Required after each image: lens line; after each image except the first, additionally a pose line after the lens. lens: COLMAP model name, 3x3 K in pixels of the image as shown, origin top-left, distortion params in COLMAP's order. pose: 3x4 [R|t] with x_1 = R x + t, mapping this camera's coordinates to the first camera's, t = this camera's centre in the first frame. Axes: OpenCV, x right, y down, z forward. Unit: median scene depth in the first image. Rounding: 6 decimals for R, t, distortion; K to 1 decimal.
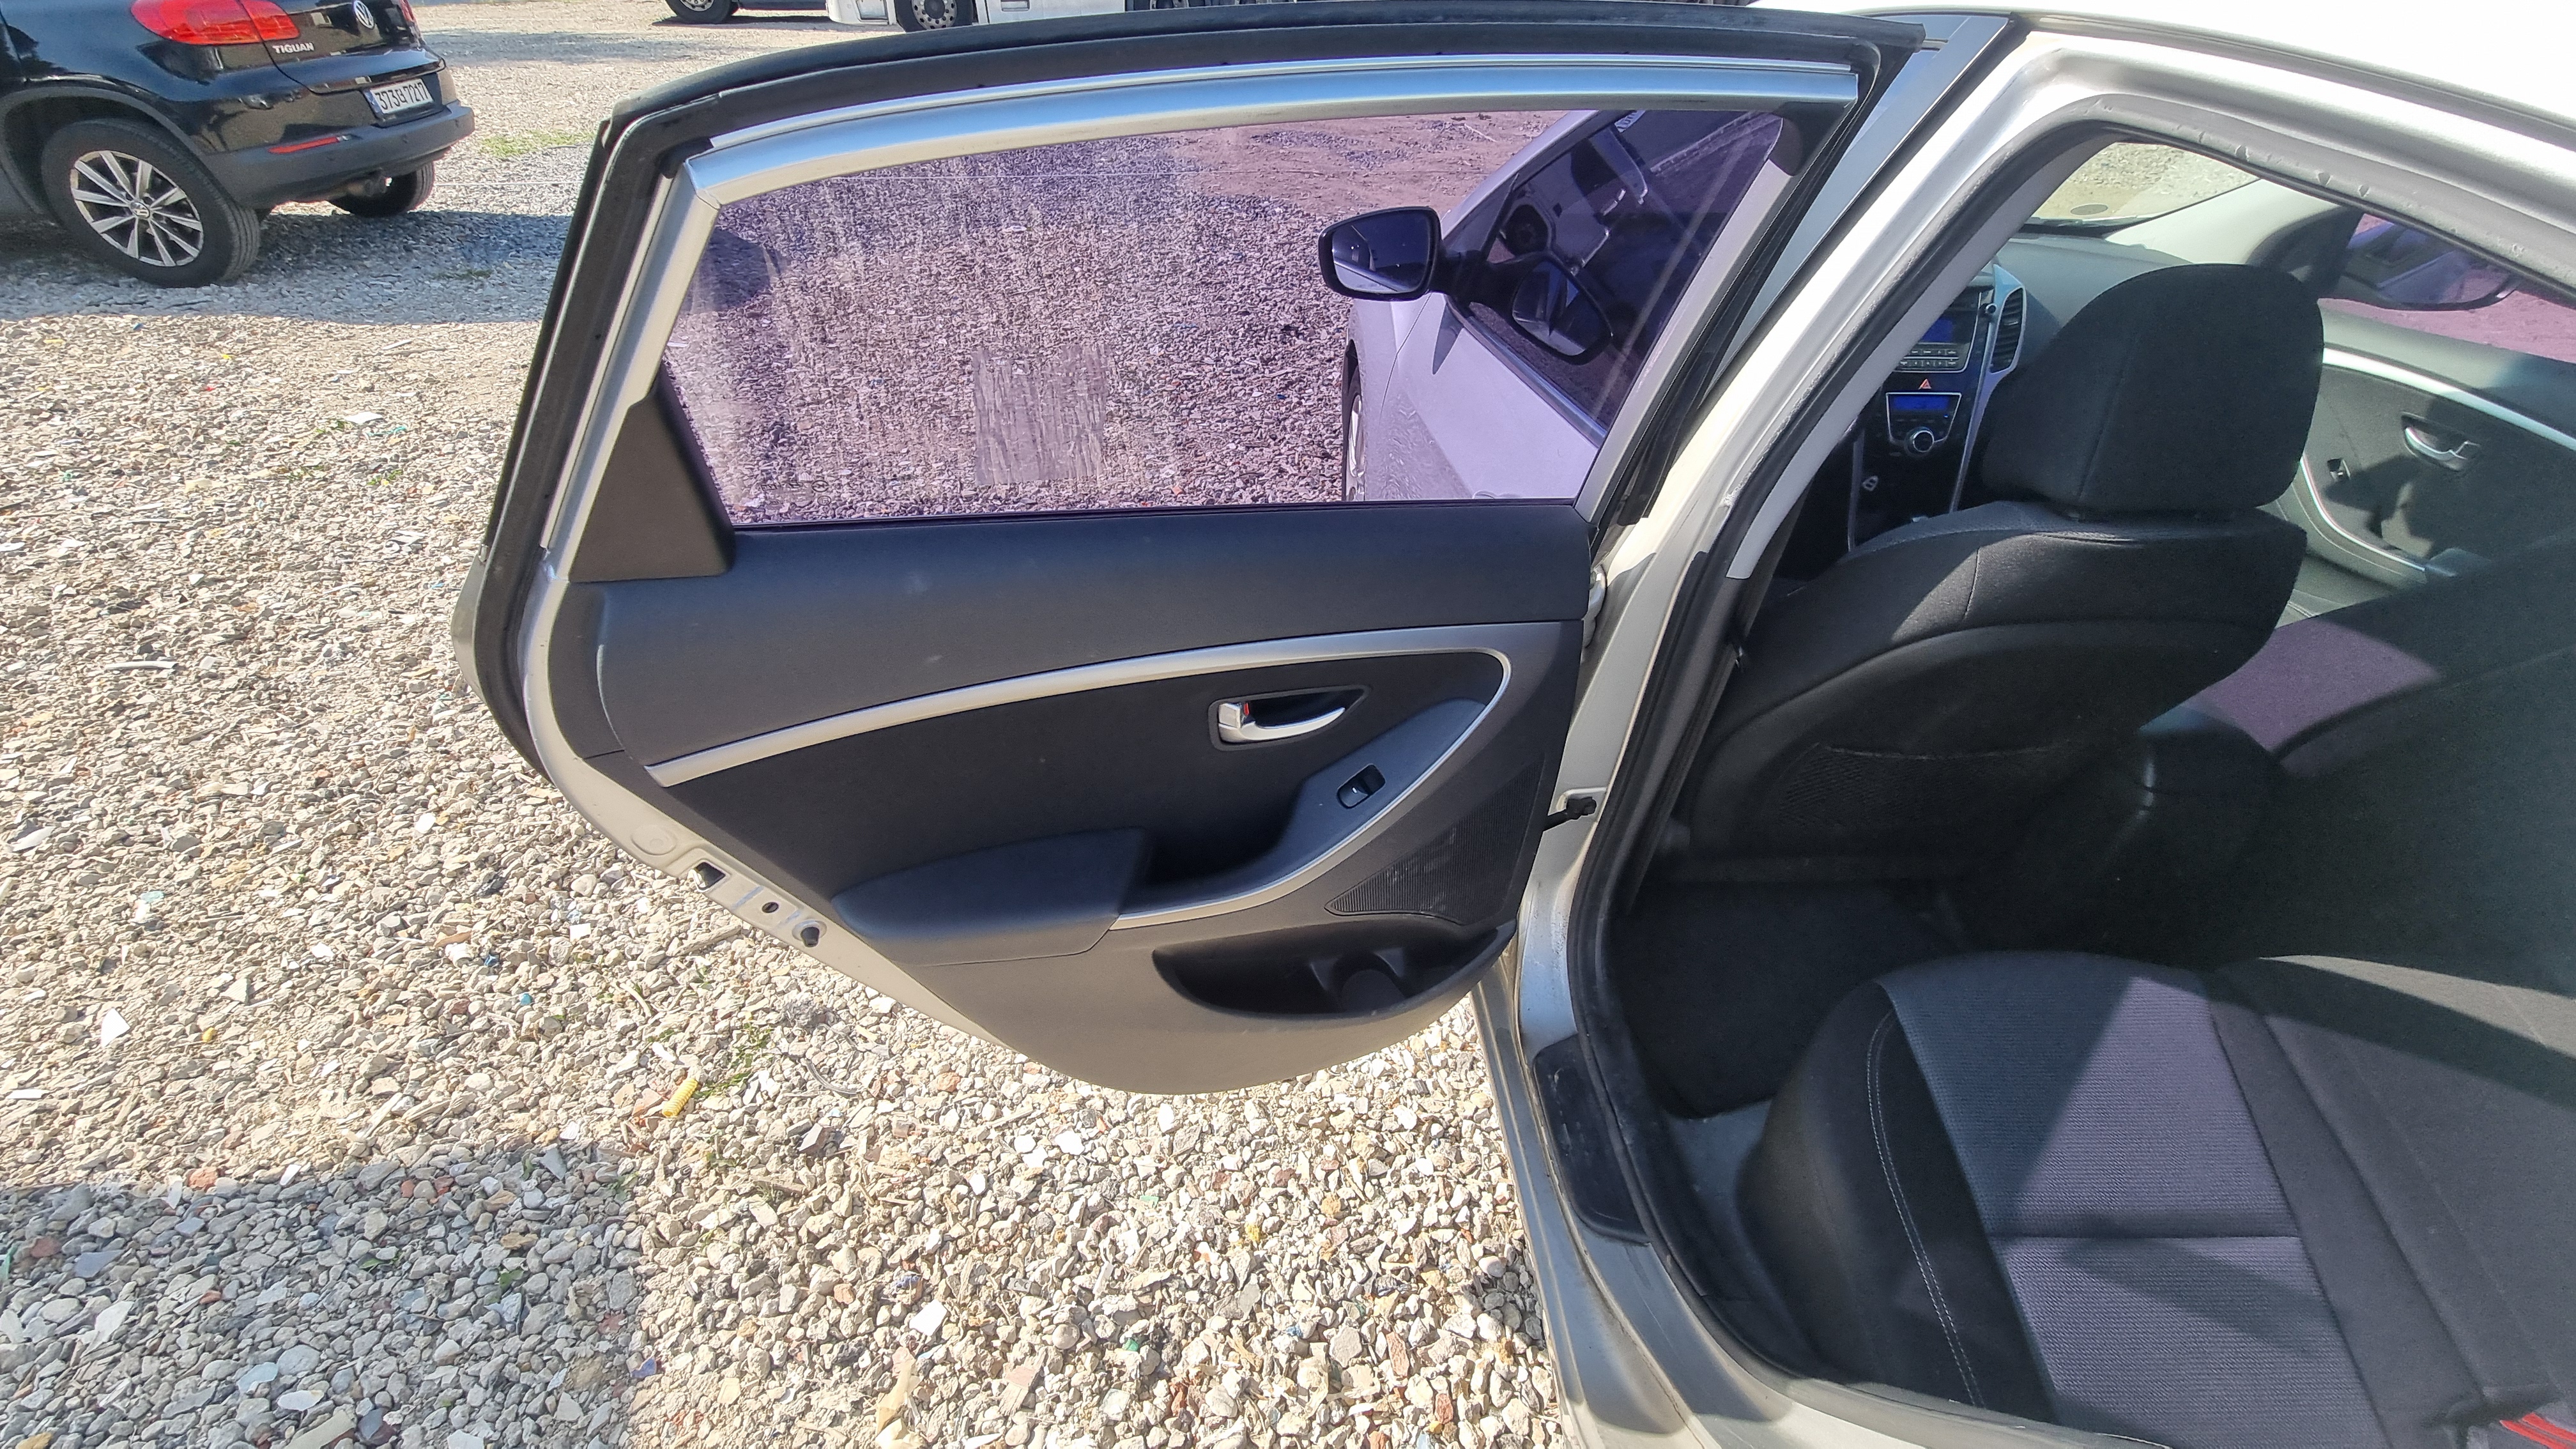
lens RADIAL K [[1054.8, 0, 1280.1], [0, 1054.8, 721.7], [0, 0, 1]] dist [-0.001321, -0.001025]
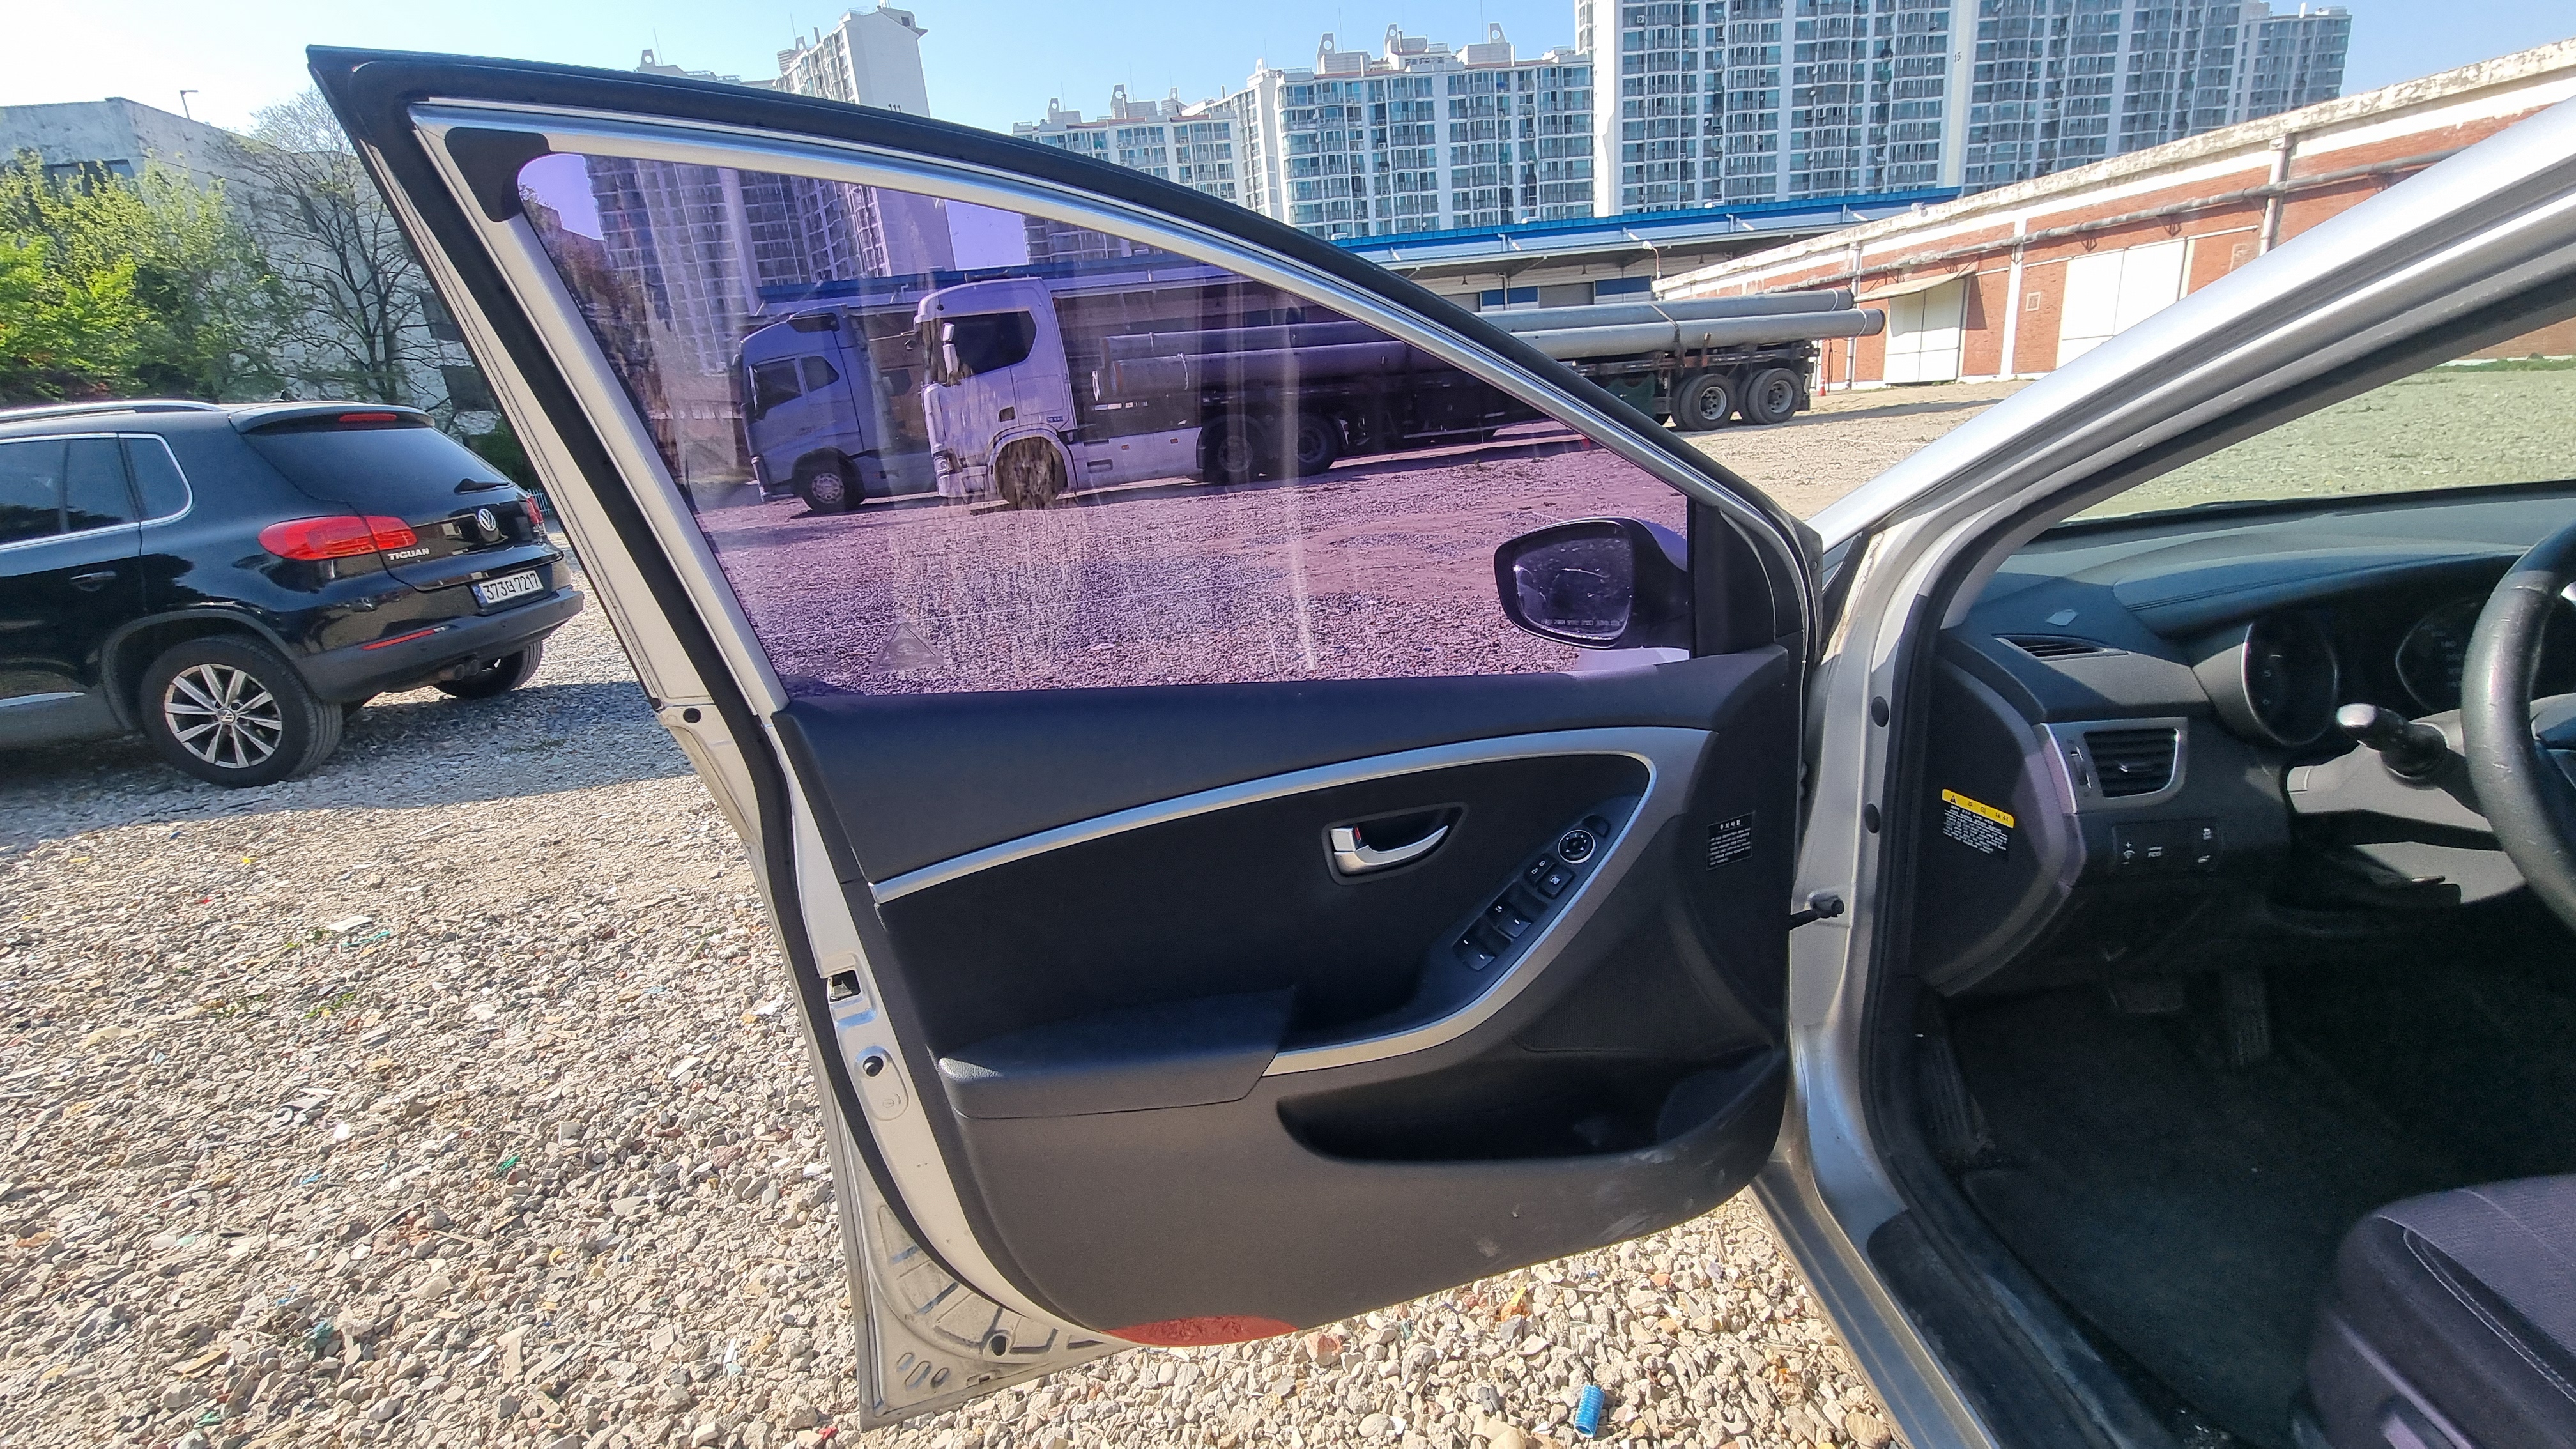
lens RADIAL K [[1054.8, 0, 1282.2], [0, 1054.8, 715.1], [0, 0, 1]] dist [-0.001321, -0.001025]
pose [[0.993260, -0.098265, -0.061475, -0.046517], [0.070783, 0.934206, -0.349641, -0.076262], [0.091788, 0.342933, 0.934865, 0.174937]]
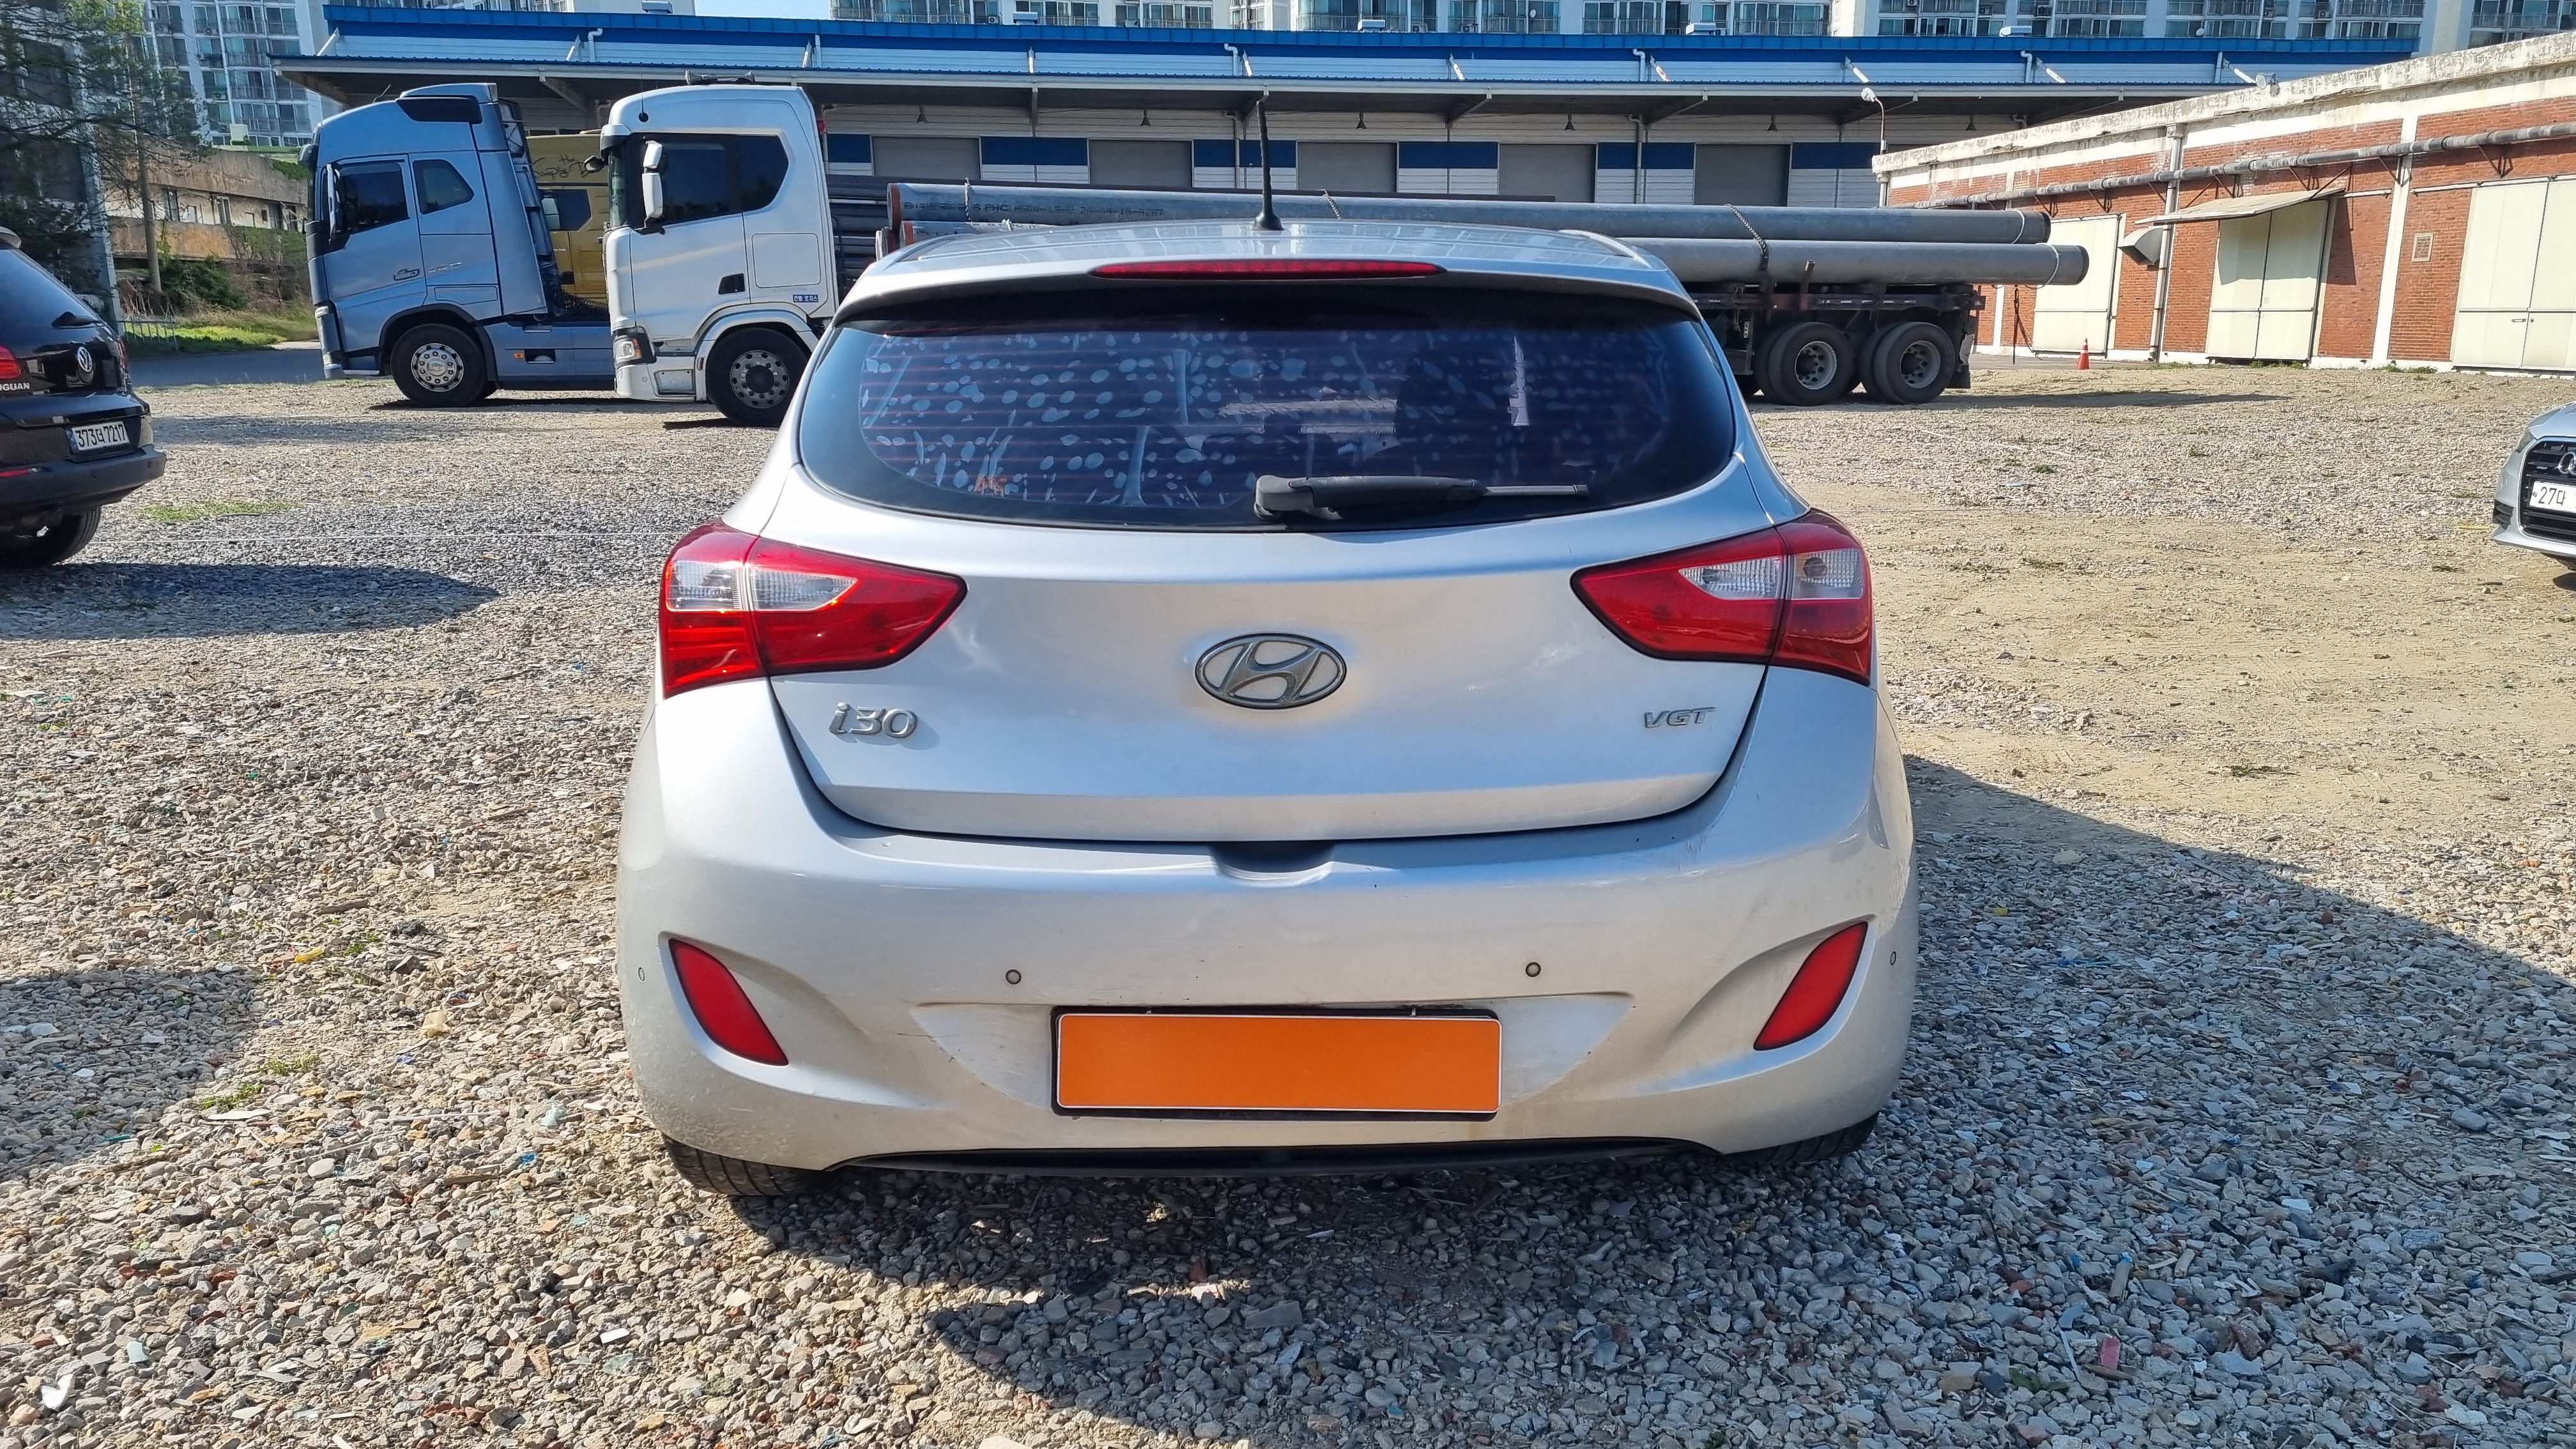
lens RADIAL K [[1911.5, 0, 1320.4], [0, 1911.5, 735.4], [0, 0, 1]] dist [0.075151, -0.049587]
pose [[0.999756, -0.019715, -0.009951, 0.262232], [0.013951, 0.913124, -0.407444, 0.389477], [0.017119, 0.407205, 0.913176, -0.473771]]
